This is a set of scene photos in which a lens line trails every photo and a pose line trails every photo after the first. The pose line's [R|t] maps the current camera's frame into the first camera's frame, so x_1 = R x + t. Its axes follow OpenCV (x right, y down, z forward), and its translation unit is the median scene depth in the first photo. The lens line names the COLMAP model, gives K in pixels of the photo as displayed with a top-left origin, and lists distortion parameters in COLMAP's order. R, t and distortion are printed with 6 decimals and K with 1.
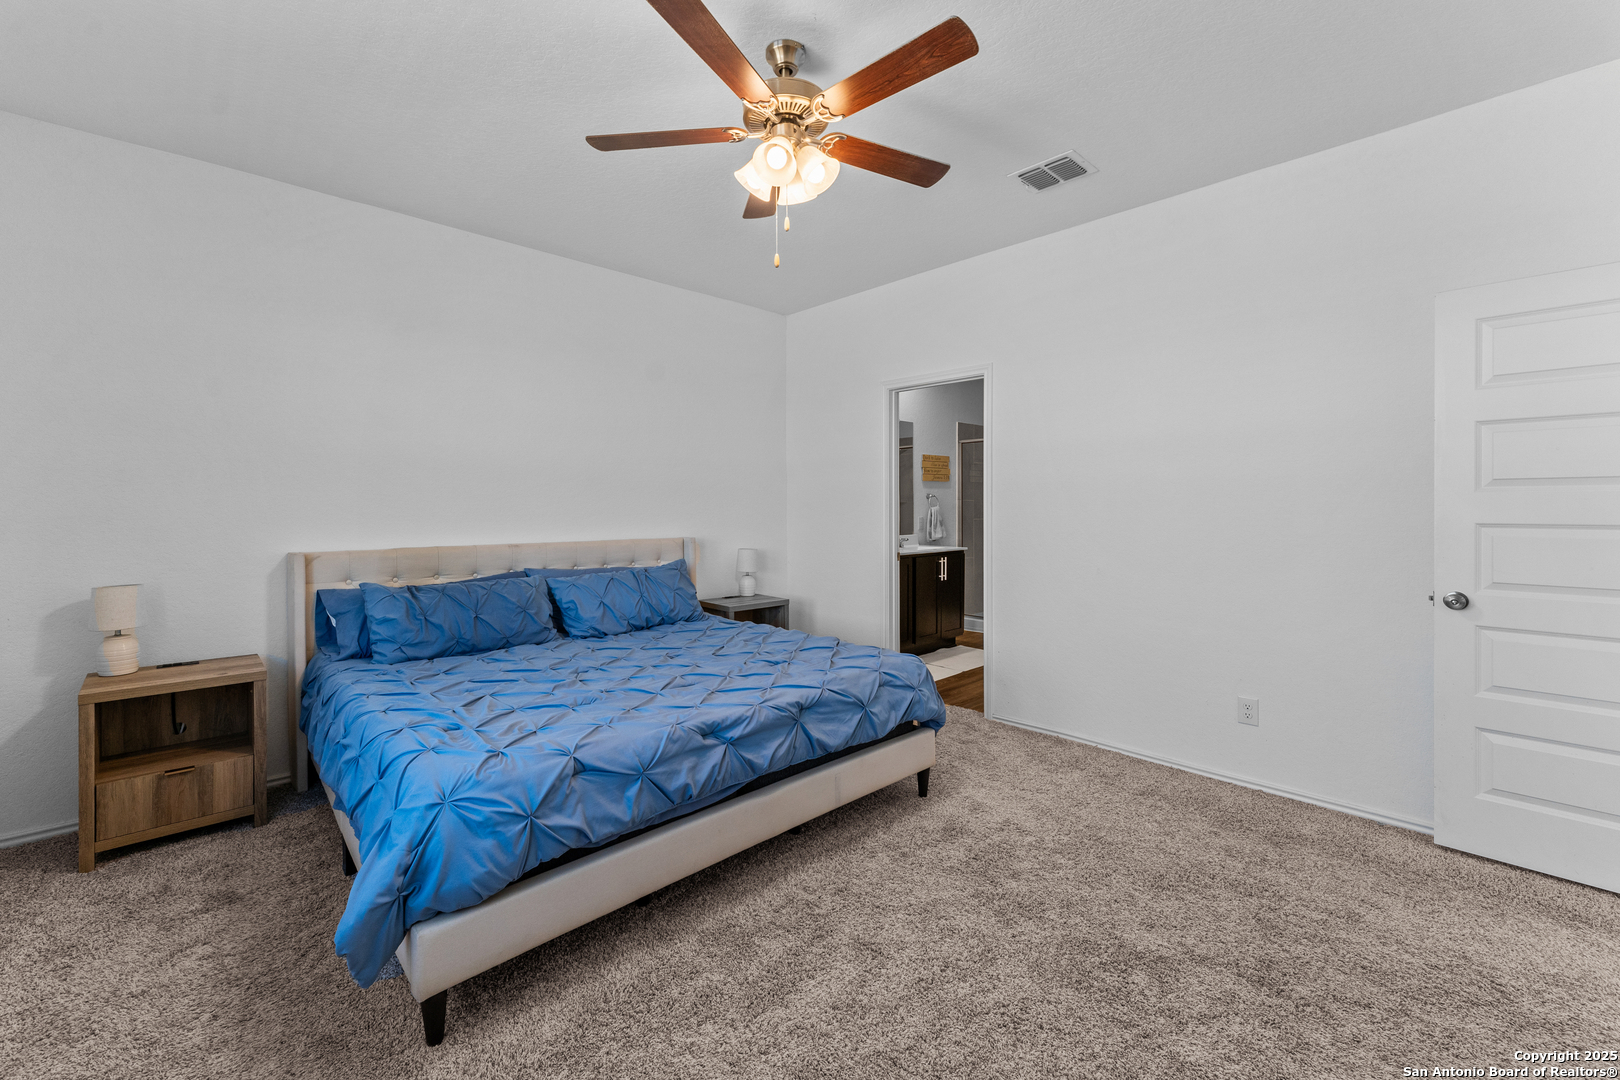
lens RADIAL K [[659.8, 0, 823.2], [0, 659.8, 516.7], [0, 0, 1]] dist [0.000595, -0.000027]
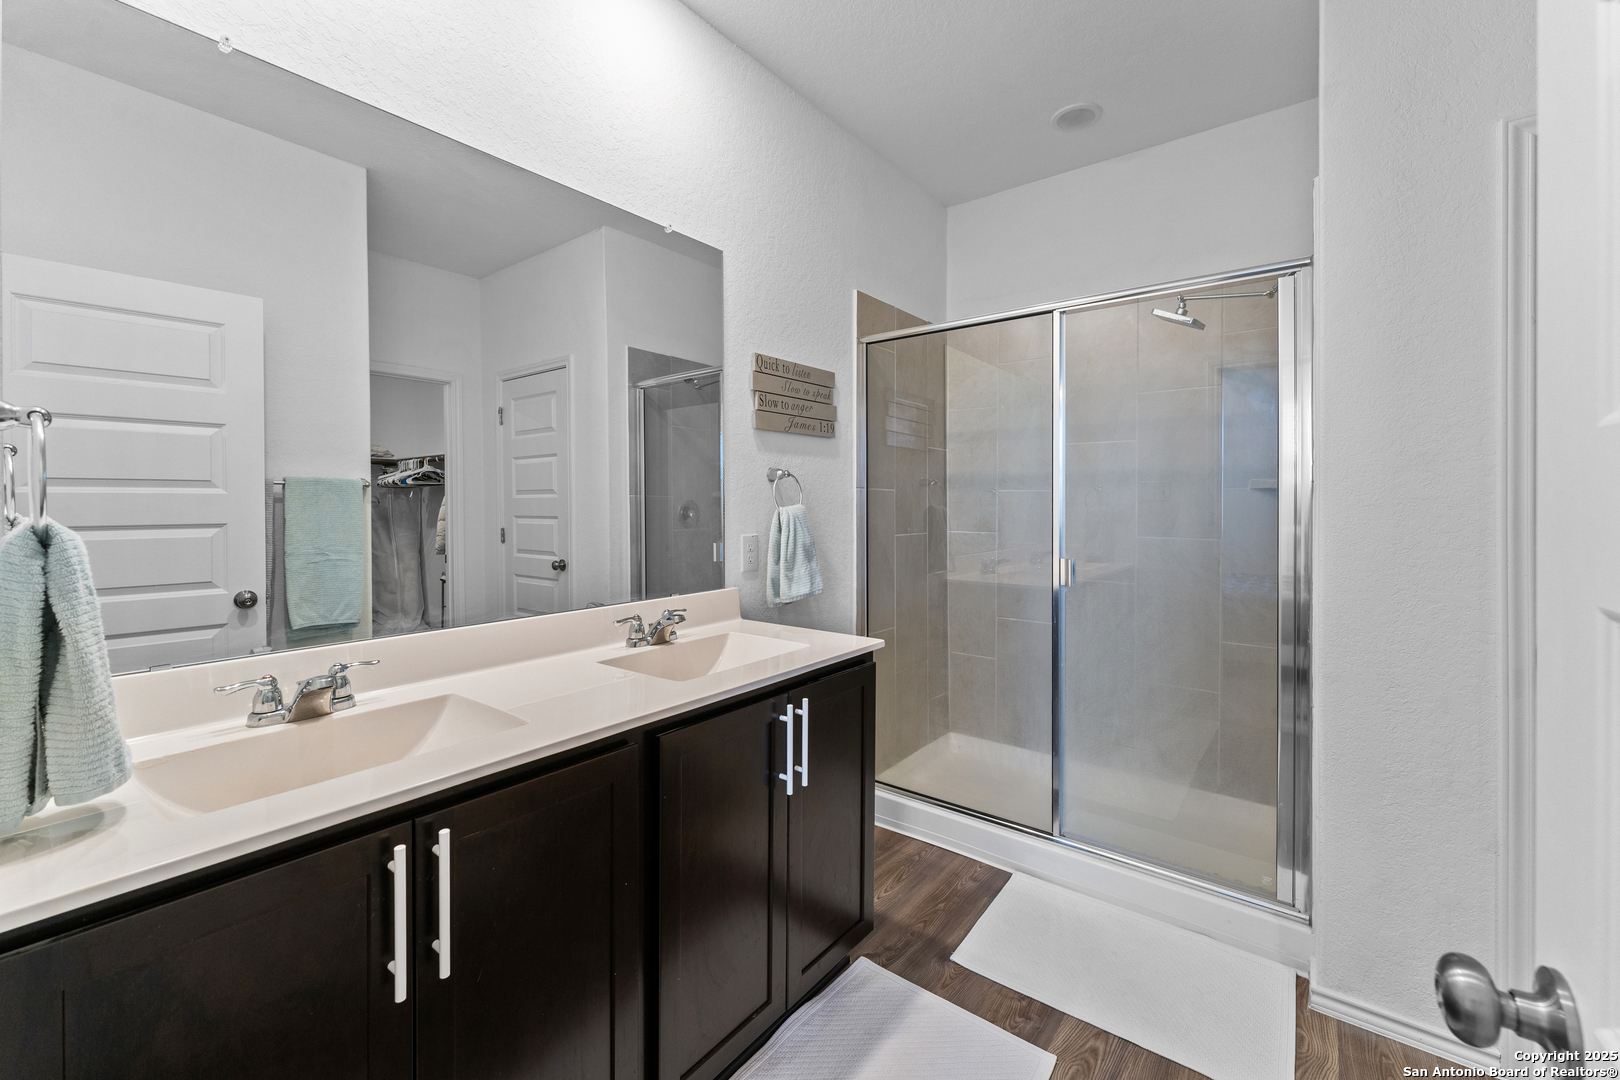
lens RADIAL K [[659.8, 0, 823.2], [0, 659.8, 516.7], [0, 0, 1]] dist [0.000595, -0.000027]
pose [[0.990364, -0.000986, 0.138483, 0.138560], [0.001763, 0.999983, -0.005488, -0.007011], [-0.138475, 0.005680, 0.990350, 0.655465]]
